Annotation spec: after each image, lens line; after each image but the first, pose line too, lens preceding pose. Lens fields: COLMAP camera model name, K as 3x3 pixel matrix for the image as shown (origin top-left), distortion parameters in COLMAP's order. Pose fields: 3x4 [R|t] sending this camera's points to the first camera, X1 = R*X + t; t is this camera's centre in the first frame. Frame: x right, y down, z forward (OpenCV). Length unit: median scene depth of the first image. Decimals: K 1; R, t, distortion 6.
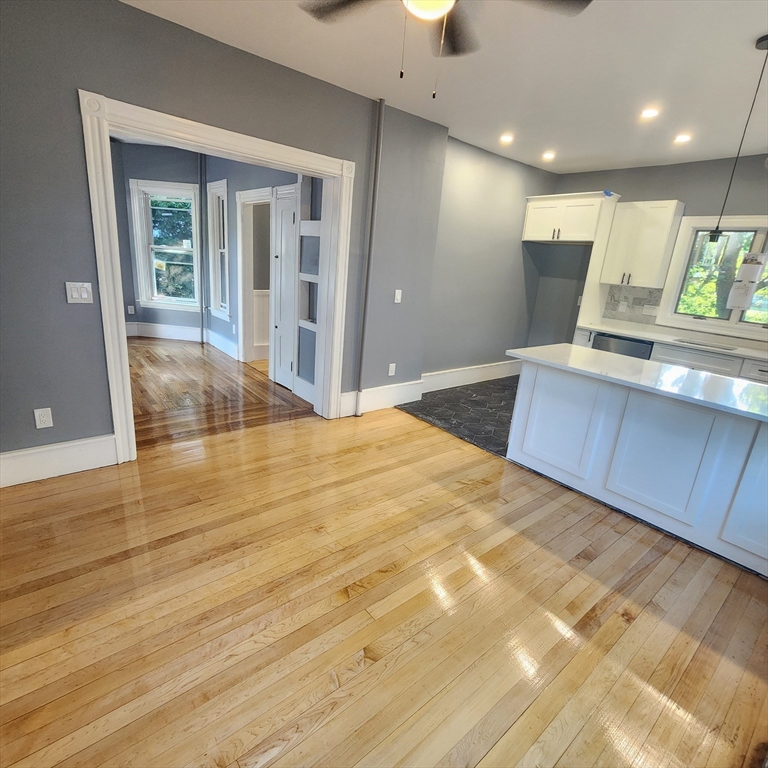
lens RADIAL K [[420.8, 0, 382.7], [0, 420.8, 382.7], [0, 0, 1]] dist [-0.002184, -0.000042]
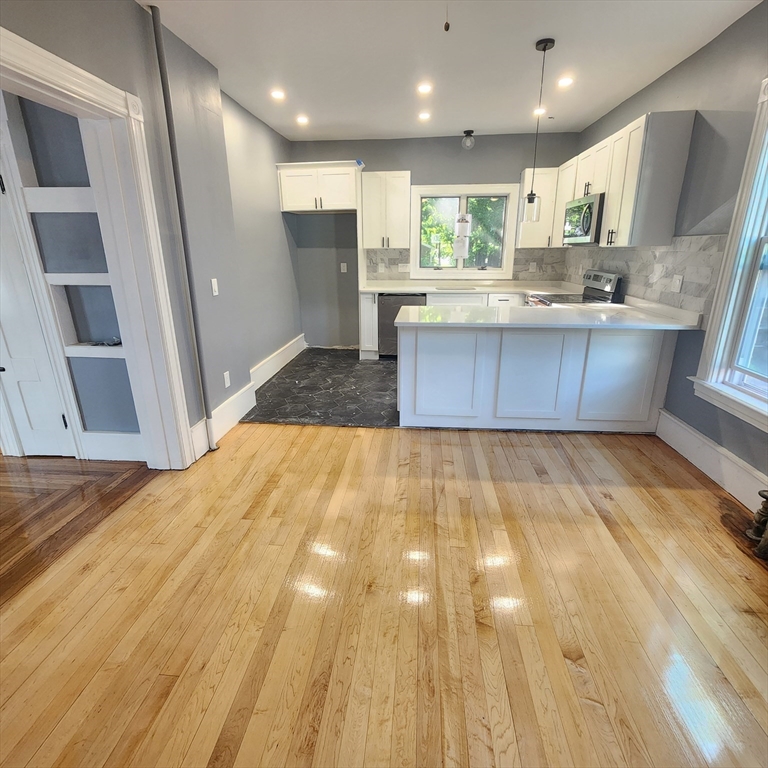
lens RADIAL K [[420.8, 0, 384.3], [0, 420.8, 382.0], [0, 0, 1]] dist [-0.002184, -0.000042]
pose [[0.703802, -0.294485, 0.646484, -0.303055], [0.259648, 0.953704, 0.151761, -0.074376], [-0.661246, 0.061049, 0.747681, 0.220032]]
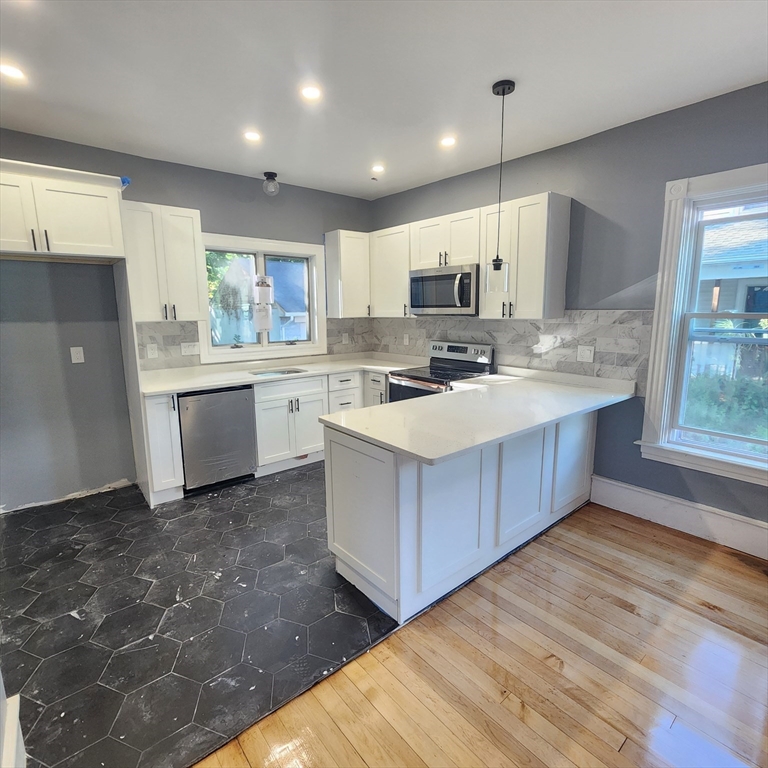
lens RADIAL K [[420.8, 0, 385.6], [0, 420.8, 382.4], [0, 0, 1]] dist [-0.002184, -0.000042]
pose [[-0.007873, -0.250812, 0.968004, -0.161313], [0.287041, 0.926728, 0.242452, -0.241507], [-0.957886, 0.279765, 0.064698, 0.752500]]
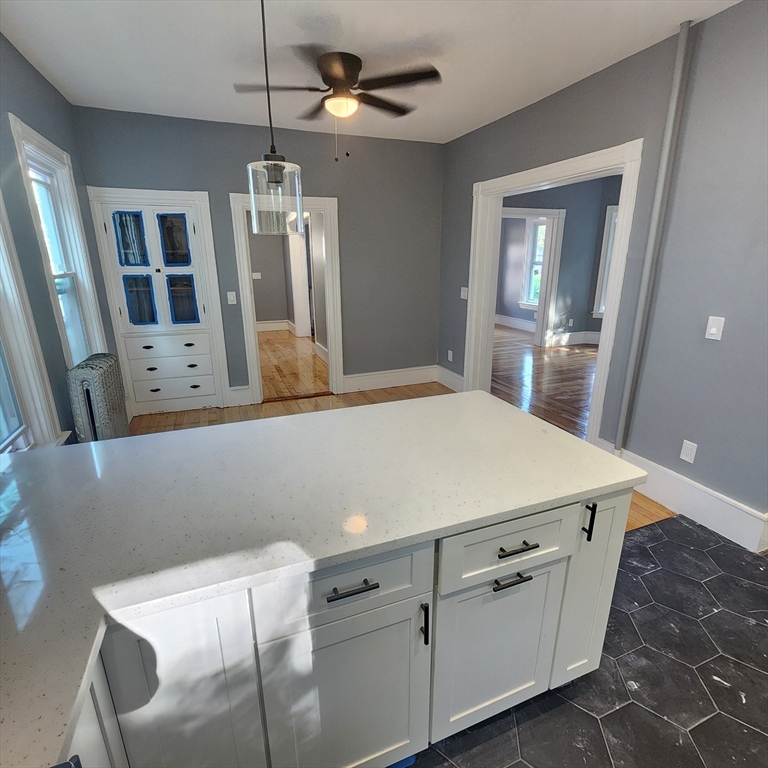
lens RADIAL K [[420.8, 0, 385.8], [0, 420.8, 381.0], [0, 0, 1]] dist [-0.002184, -0.000042]
pose [[-0.311618, 0.193863, -0.930221, 0.719744], [-0.283633, 0.915358, 0.285781, -0.178789], [0.906888, 0.352896, -0.230256, 0.764137]]
